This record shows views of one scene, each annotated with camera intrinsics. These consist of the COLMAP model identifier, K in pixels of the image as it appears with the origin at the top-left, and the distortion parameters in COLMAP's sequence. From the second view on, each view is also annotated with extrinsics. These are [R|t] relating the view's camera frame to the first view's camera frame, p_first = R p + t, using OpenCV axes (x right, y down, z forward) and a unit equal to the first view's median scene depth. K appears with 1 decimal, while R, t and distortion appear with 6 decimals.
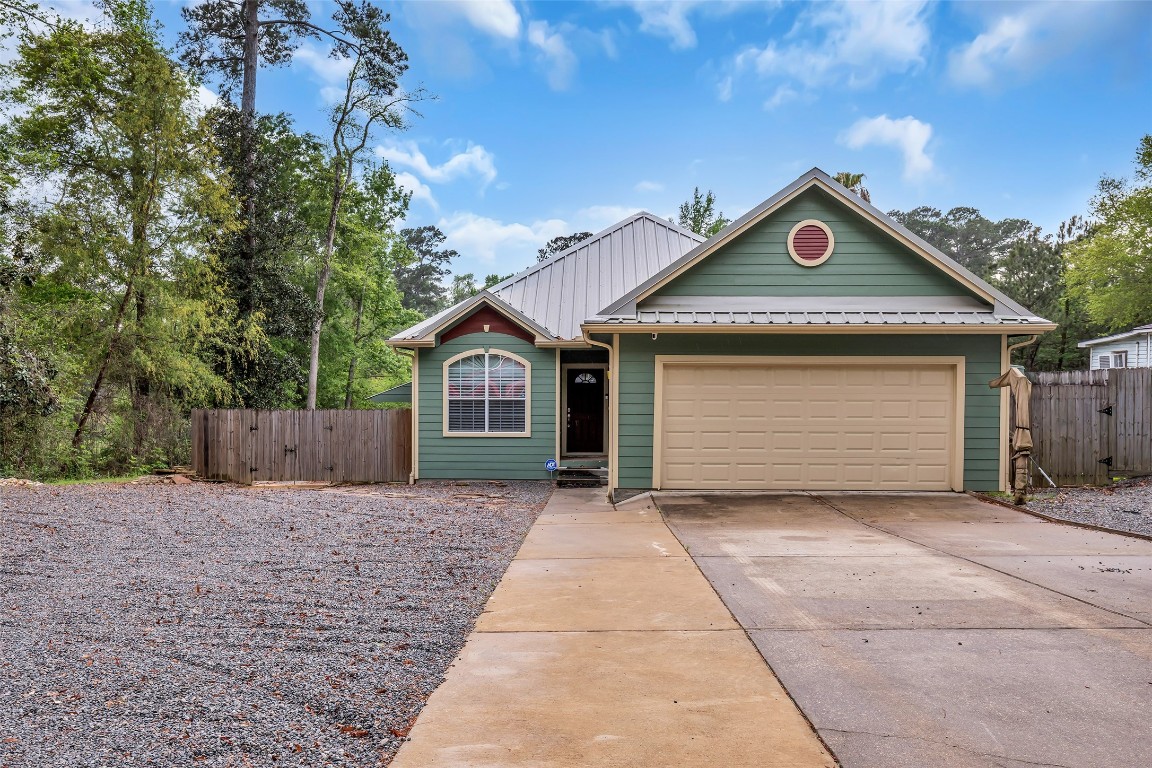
lens RADIAL K [[903.8, 0, 576.0], [0, 903.8, 384.0], [0, 0, 1]] dist [-0.000006, 0.000381]
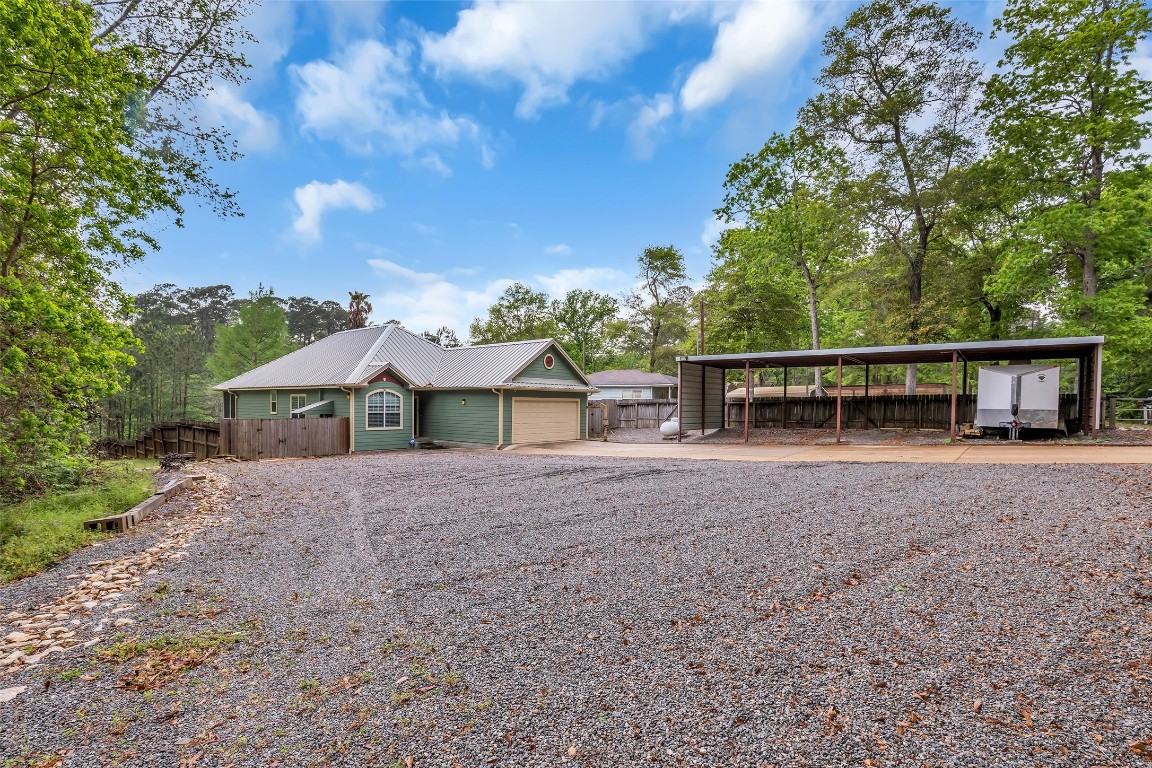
lens RADIAL K [[525.7, 0, 576.0], [0, 525.7, 384.0], [0, 0, 1]] dist [-0.013951, 0.000120]
pose [[0.618589, 0.034369, 0.784963, -0.805165], [-0.010640, 0.999318, -0.035370, -0.011862], [-0.785643, 0.013527, 0.618533, -0.139880]]
